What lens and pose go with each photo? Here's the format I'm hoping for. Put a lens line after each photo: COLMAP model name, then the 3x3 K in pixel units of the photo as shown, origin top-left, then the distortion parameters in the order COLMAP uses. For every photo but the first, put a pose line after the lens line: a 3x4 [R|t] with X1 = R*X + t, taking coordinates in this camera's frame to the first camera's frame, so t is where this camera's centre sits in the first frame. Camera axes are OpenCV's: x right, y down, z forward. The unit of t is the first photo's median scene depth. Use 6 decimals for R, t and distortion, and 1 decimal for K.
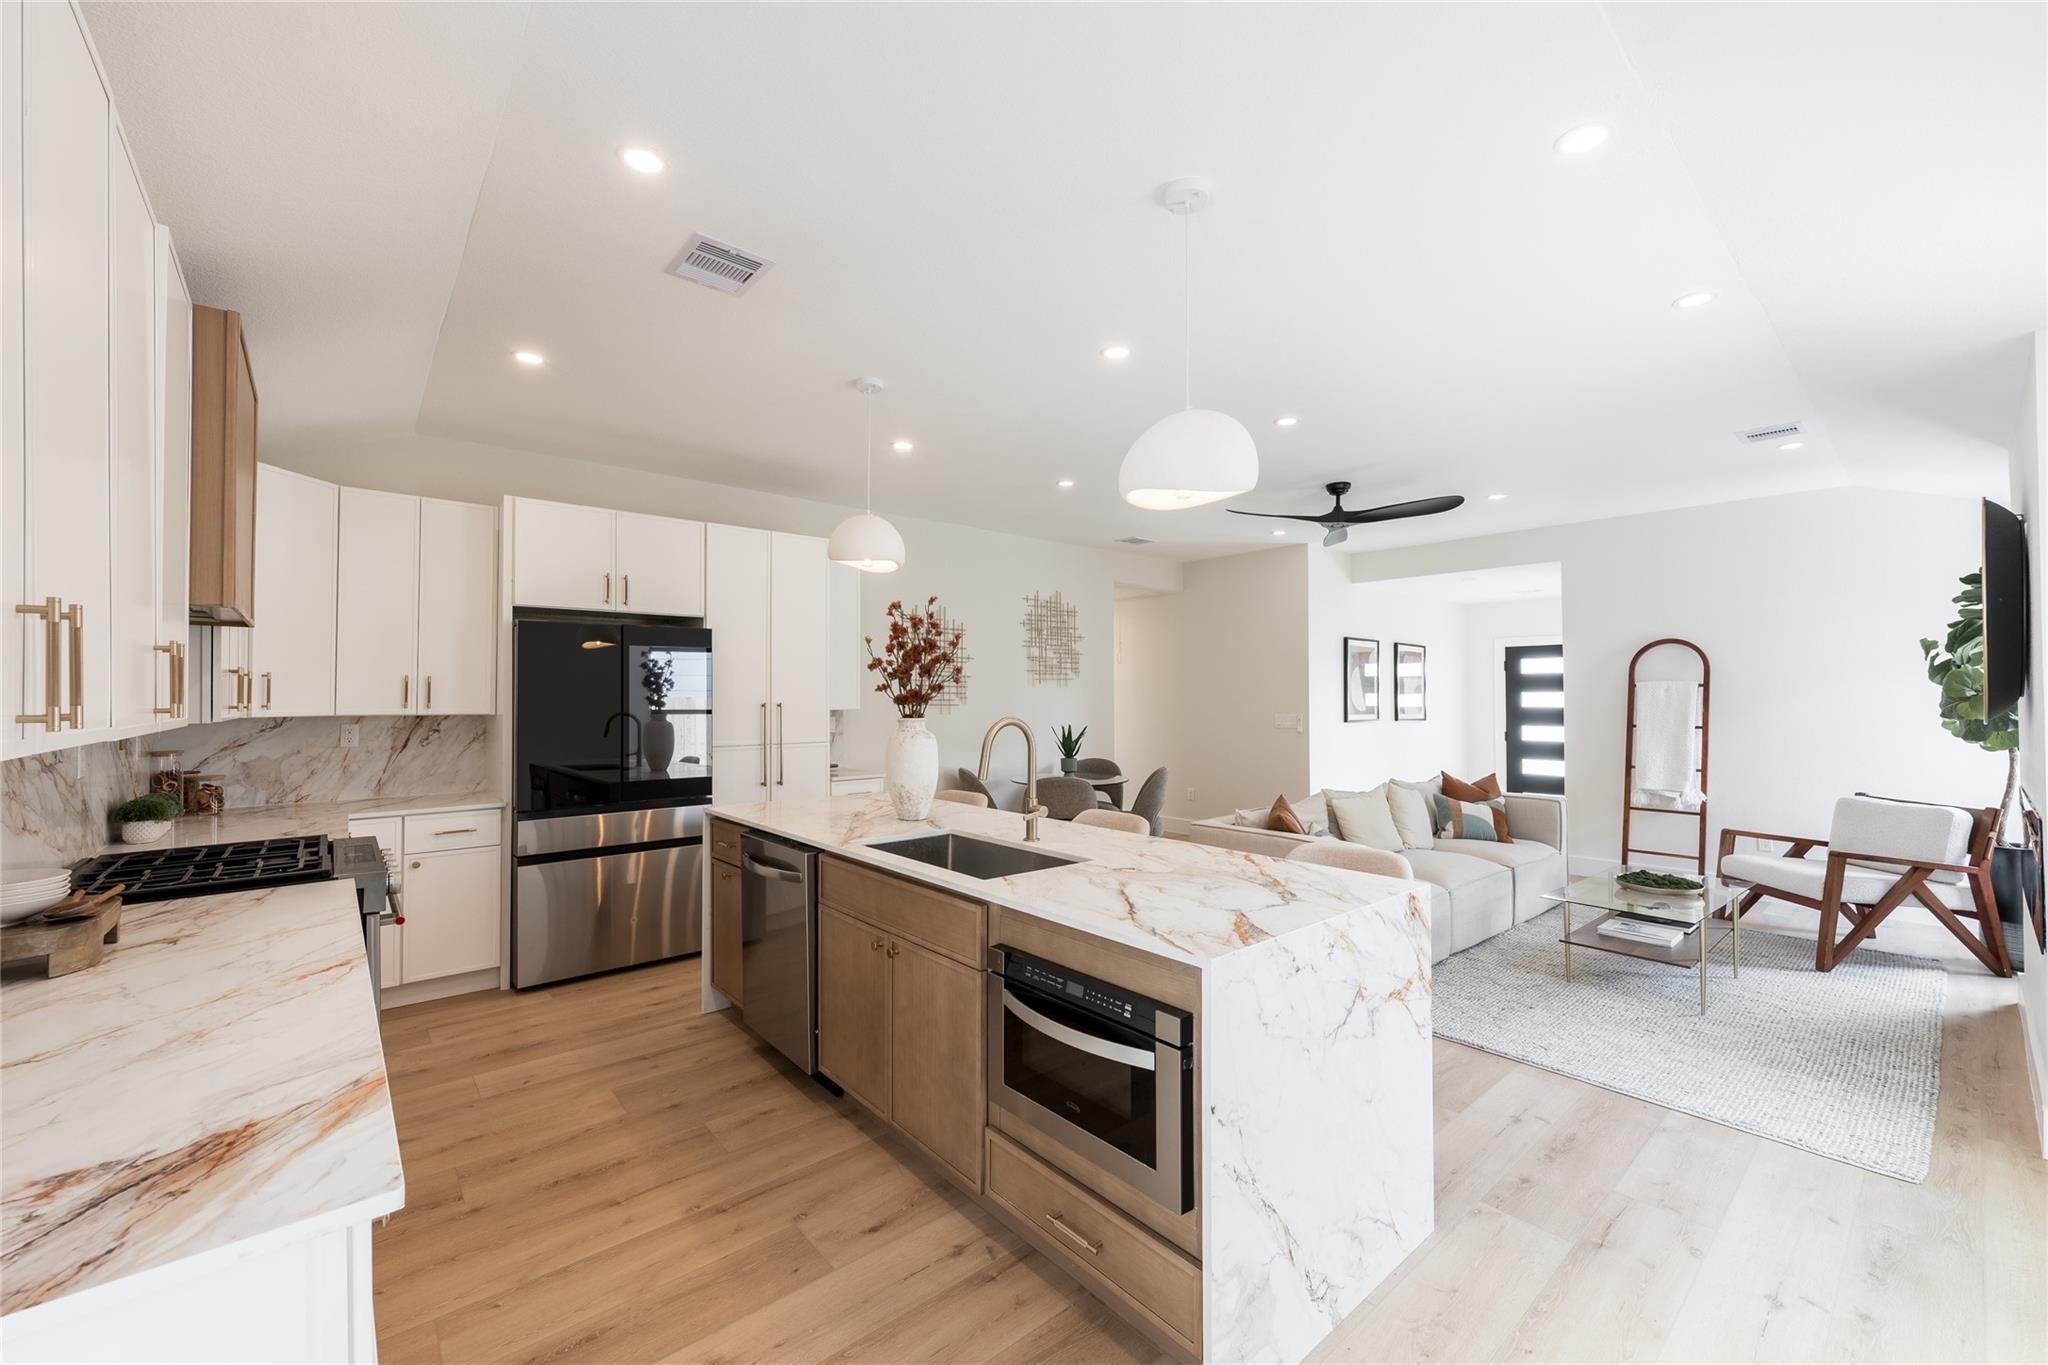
lens RADIAL K [[810.8, 0, 1023.7], [0, 810.8, 689.6], [0, 0, 1]] dist [0.001082, 0.000519]
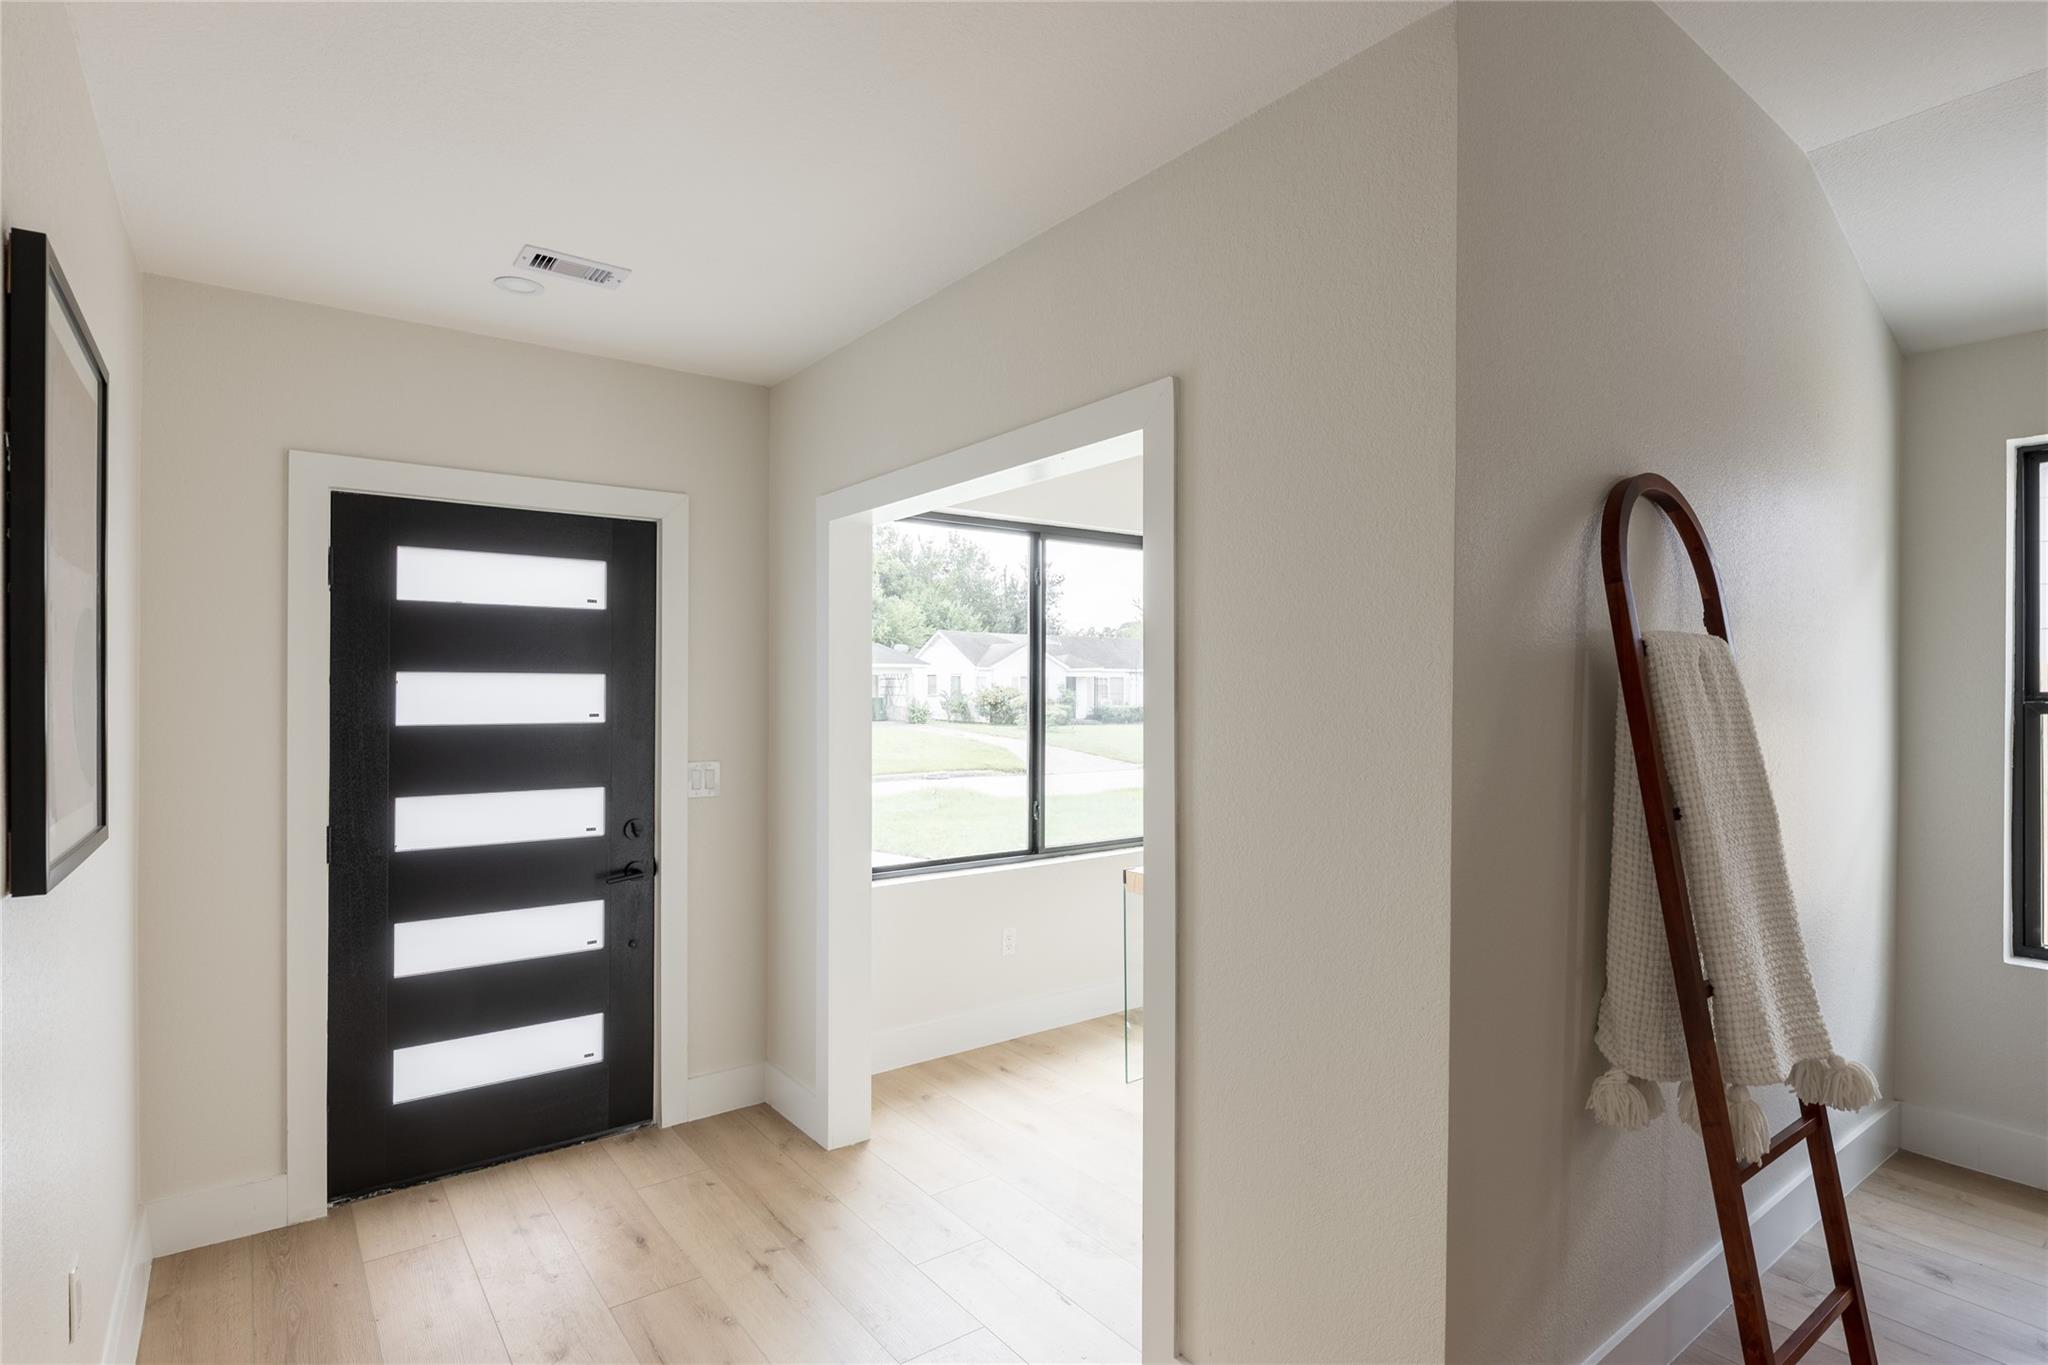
lens RADIAL K [[1026.6, 0, 1025.0], [0, 1026.6, 688.1], [0, 0, 1]] dist [0.000175, 0.000015]
pose [[0.051778, 0.000660, 0.998658, 0.287820], [-0.007423, 0.999972, -0.000276, 0.007400], [-0.998631, -0.007399, 0.051781, 0.773955]]
